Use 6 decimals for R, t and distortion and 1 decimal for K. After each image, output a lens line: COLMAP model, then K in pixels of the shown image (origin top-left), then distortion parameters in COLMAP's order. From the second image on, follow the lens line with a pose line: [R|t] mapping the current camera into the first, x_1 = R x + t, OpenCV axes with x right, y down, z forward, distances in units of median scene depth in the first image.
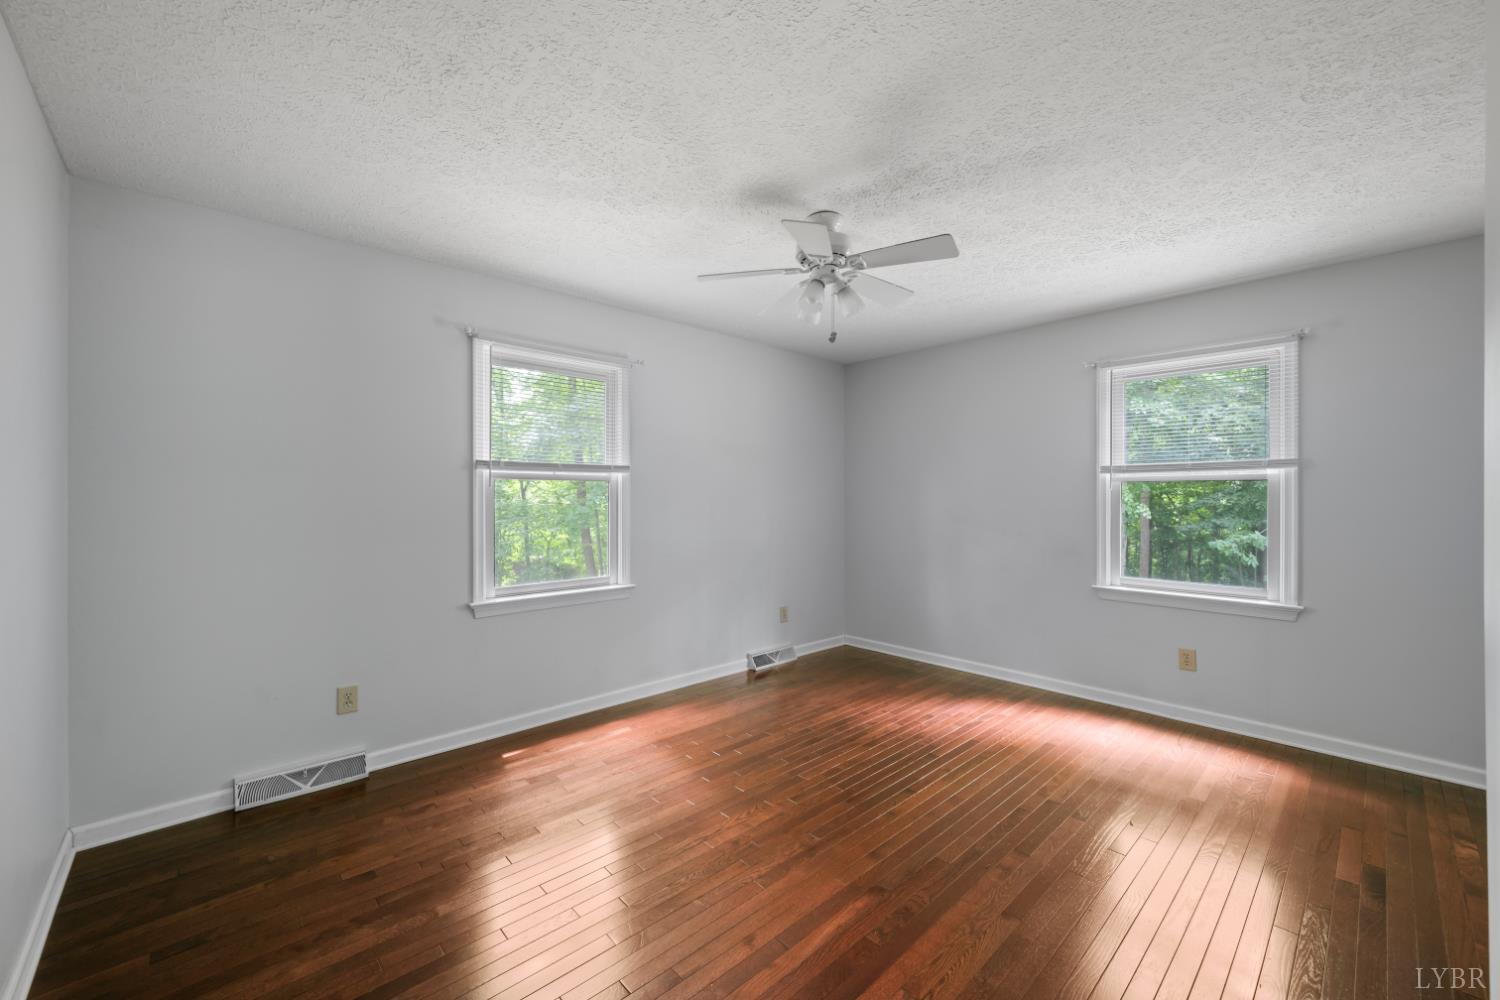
lens RADIAL K [[591.9, 0, 753.0], [0, 591.9, 507.2], [0, 0, 1]] dist [0.001579, 0.000433]
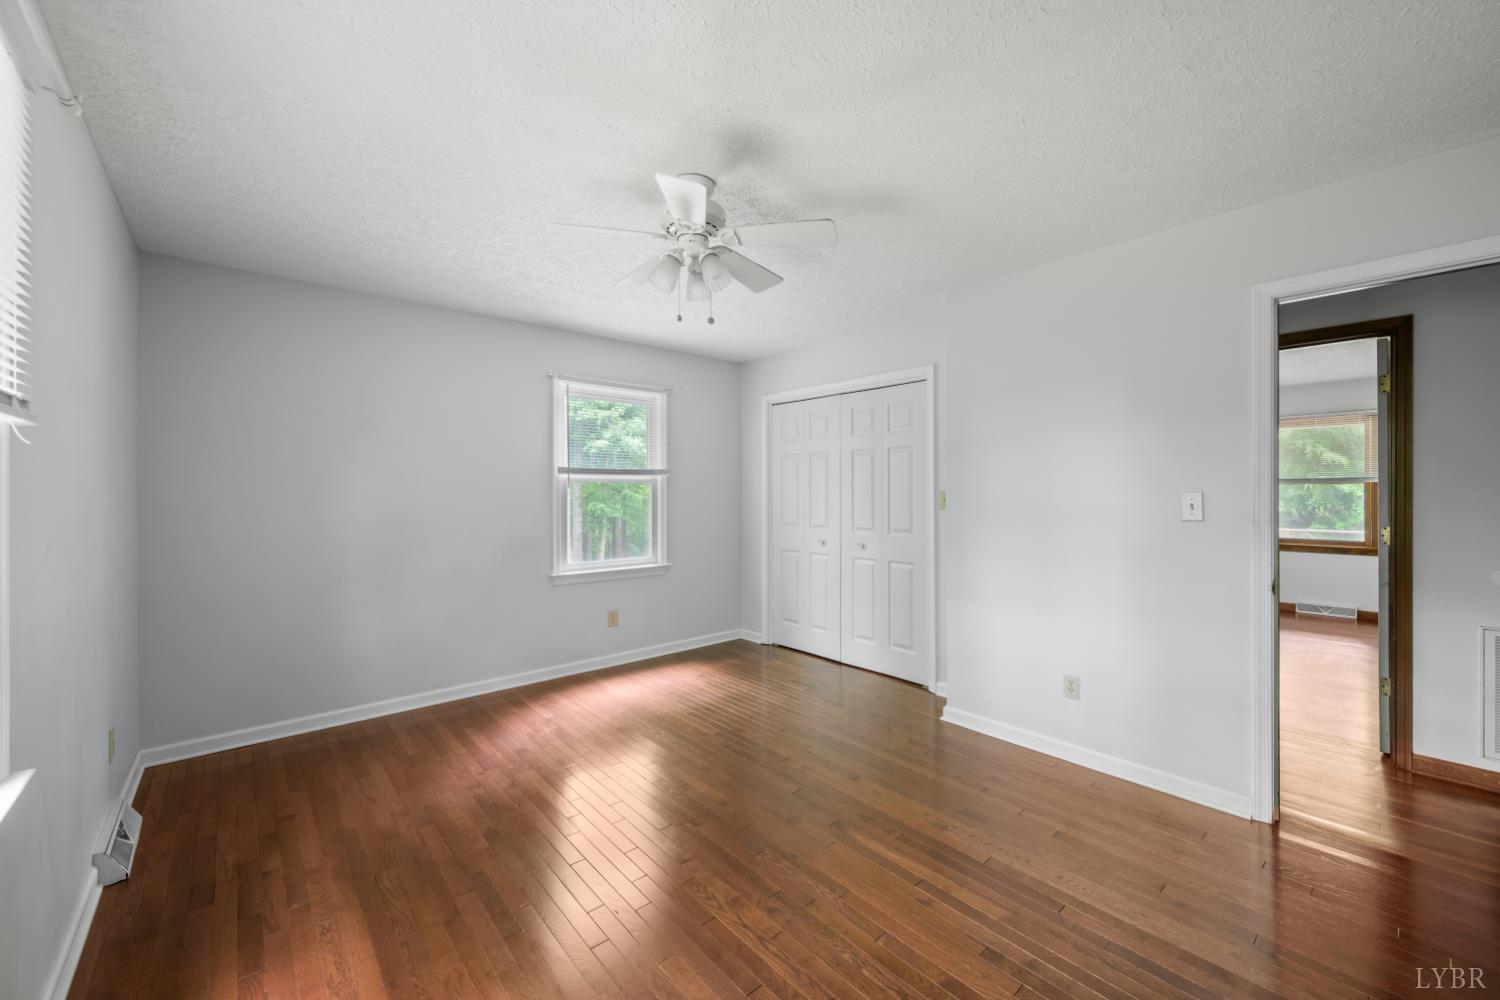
lens RADIAL K [[591.9, 0, 753.0], [0, 591.9, 507.2], [0, 0, 1]] dist [0.001579, 0.000433]
pose [[0.035982, -0.029746, 0.998910, -0.549136], [0.016371, 0.999440, 0.029172, -0.021004], [-0.999218, 0.015304, 0.036449, 0.631874]]
